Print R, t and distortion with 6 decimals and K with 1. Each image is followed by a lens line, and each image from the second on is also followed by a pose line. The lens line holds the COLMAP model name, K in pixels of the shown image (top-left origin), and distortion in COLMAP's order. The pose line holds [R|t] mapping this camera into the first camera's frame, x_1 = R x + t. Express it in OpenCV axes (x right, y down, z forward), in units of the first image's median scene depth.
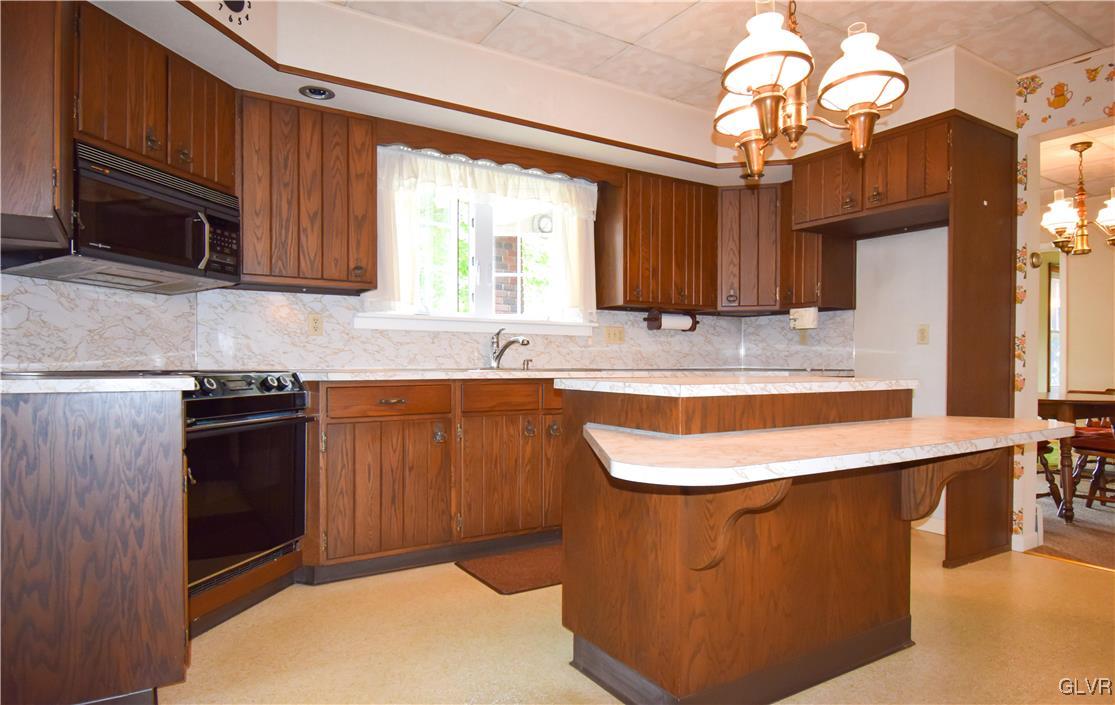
lens RADIAL K [[674.7, 0, 560.0], [0, 674.7, 369.5], [0, 0, 1]] dist [0.017309, -0.027569]
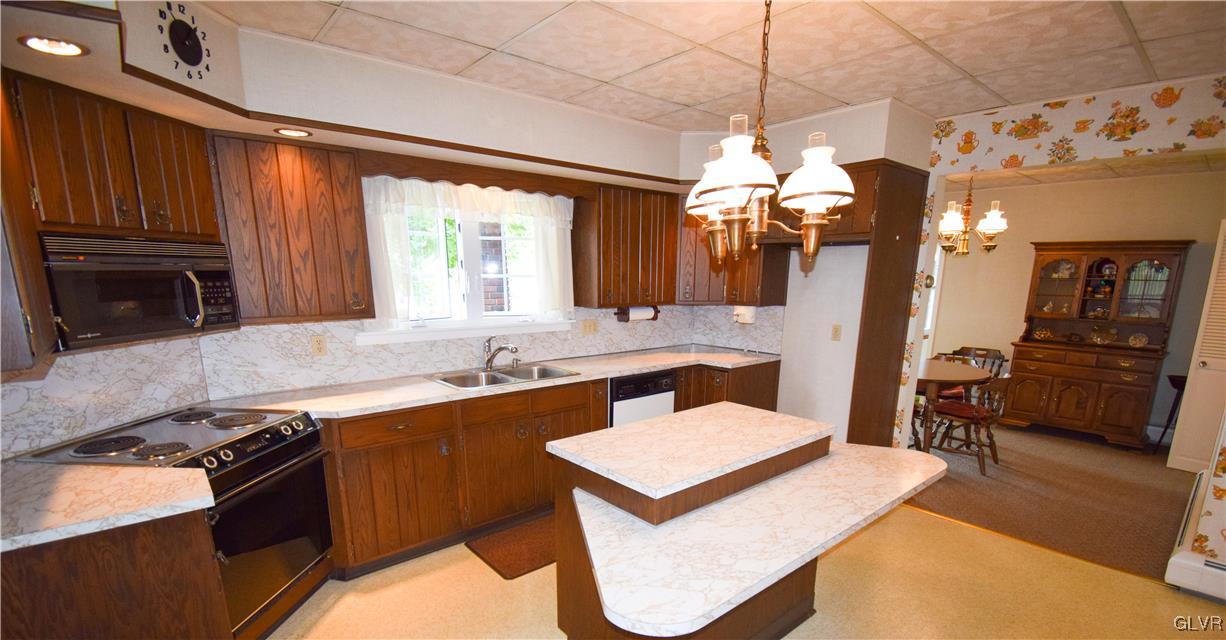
lens RADIAL K [[548.4, 0, 615.5], [0, 548.4, 408.7], [0, 0, 1]] dist [0.025913, -0.029504]
pose [[0.990331, -0.031749, 0.135044, -0.011602], [-0.000747, 0.972225, 0.234048, -0.190384], [-0.138724, -0.231886, 0.962800, 0.056582]]
